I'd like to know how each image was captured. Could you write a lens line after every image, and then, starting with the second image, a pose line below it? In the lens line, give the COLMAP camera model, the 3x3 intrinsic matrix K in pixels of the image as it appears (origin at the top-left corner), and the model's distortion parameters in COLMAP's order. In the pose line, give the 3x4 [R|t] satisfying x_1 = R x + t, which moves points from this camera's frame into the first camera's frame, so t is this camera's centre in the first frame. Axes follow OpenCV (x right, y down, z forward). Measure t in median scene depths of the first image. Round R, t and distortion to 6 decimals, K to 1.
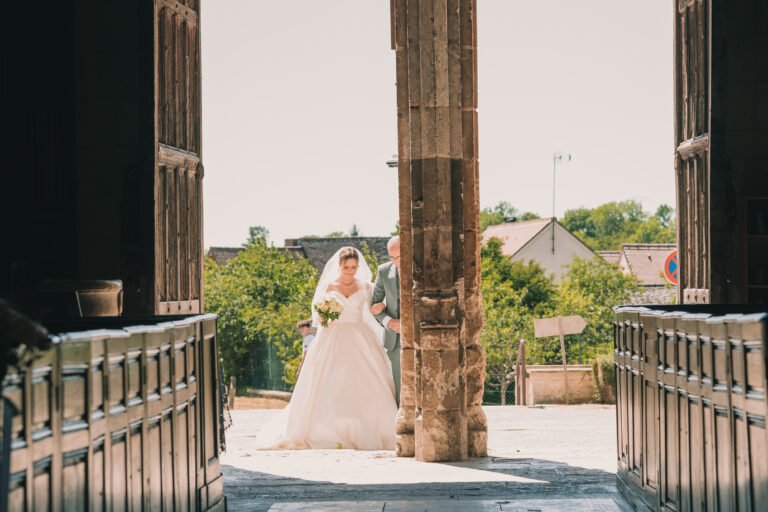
lens RADIAL K [[2438.5, 0, 384.8], [0, 2438.5, 255.9], [0, 0, 1]] dist [0.420681, 0.000000]
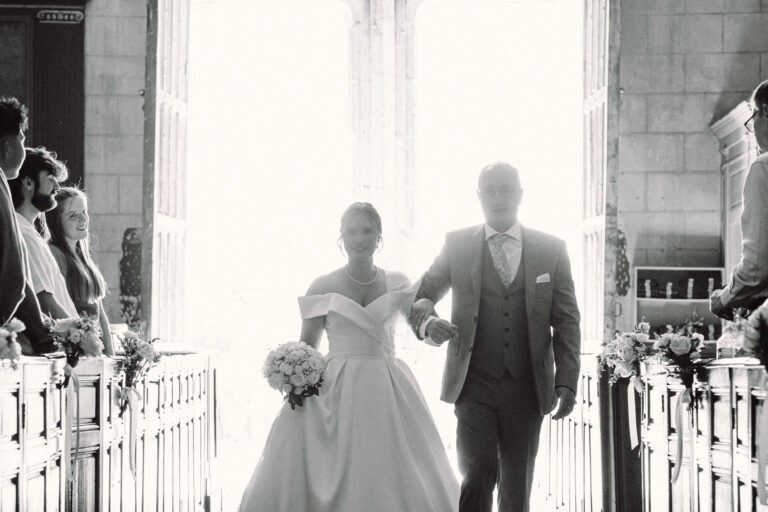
lens RADIAL K [[2438.5, 0, 381.1], [0, 2438.5, 256.9], [0, 0, 1]] dist [0.420681, 0.000000]
pose [[0.999592, 0.020008, 0.020399, -0.004433], [-0.019584, 0.999592, -0.020812, -0.000993], [-0.020807, 0.020404, 0.999575, -0.209020]]
